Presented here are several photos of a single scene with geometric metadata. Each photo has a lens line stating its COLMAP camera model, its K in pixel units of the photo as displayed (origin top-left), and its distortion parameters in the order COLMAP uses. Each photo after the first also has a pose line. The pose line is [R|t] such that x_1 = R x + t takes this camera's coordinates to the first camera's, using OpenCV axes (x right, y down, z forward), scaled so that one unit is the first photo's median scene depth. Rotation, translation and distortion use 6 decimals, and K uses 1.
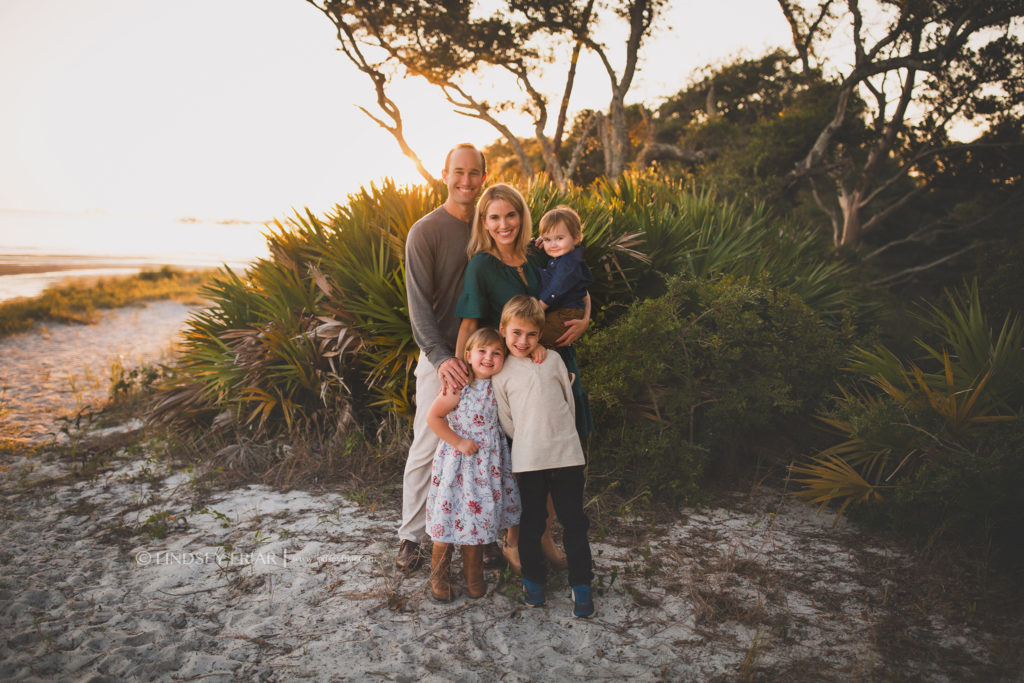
lens RADIAL K [[1053.6, 0, 495.5], [0, 1053.6, 328.1], [0, 0, 1]] dist [-0.007389, 0.006682]
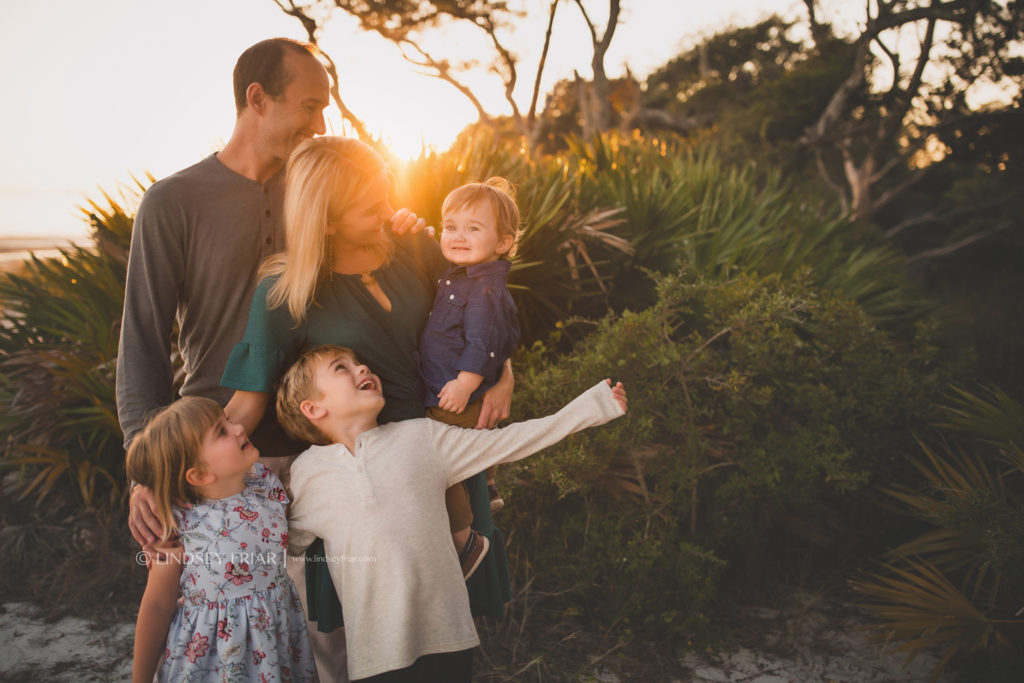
lens RADIAL K [[1053.6, 0, 495.5], [0, 1053.6, 328.1], [0, 0, 1]] dist [-0.007389, 0.006682]
pose [[0.999928, -0.002377, 0.011760, 0.029785], [0.002149, 0.999810, 0.019364, -0.015922], [-0.011804, -0.019337, 0.999743, 0.189178]]
